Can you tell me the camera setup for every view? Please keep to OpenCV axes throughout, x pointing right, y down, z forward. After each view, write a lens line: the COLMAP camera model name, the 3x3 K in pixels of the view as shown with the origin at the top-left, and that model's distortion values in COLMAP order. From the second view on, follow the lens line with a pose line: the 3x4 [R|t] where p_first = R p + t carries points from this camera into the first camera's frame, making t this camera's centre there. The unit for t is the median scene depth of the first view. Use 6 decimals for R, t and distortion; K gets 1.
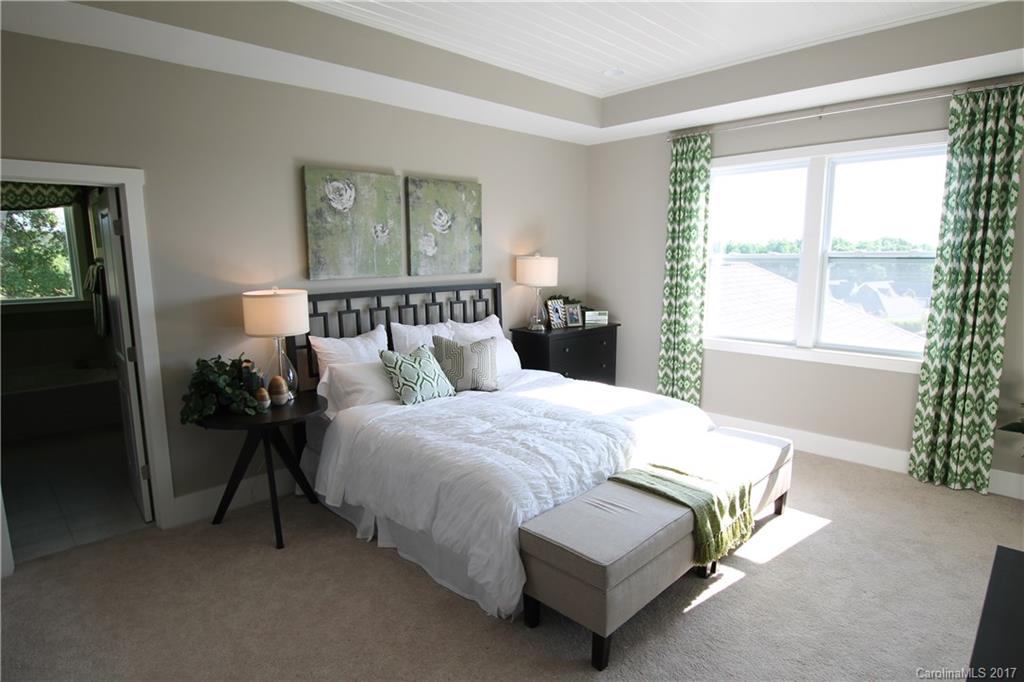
lens RADIAL K [[563.7, 0, 499.7], [0, 563.7, 349.1], [0, 0, 1]] dist [-0.023389, 0.002932]
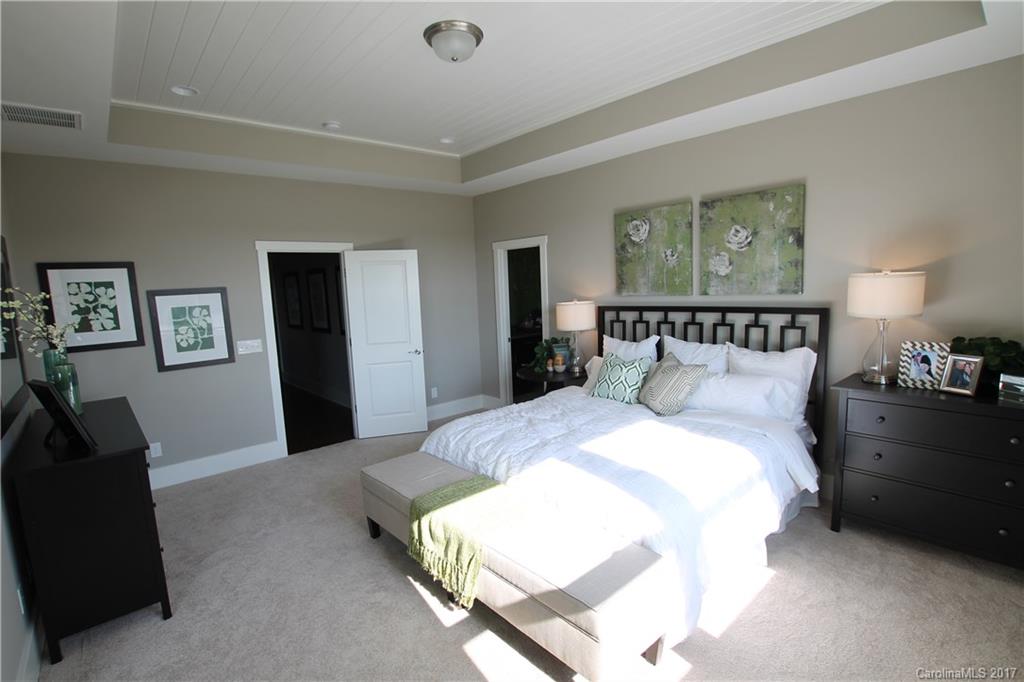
lens RADIAL K [[481.4, 0, 511.4], [0, 481.4, 344.8], [0, 0, 1]] dist [-0.025892, -0.000517]
pose [[-0.040253, 0.139067, -0.989465, 0.787744], [-0.124522, 0.981849, 0.143062, -0.129587], [0.991400, 0.128969, -0.022206, 0.720628]]
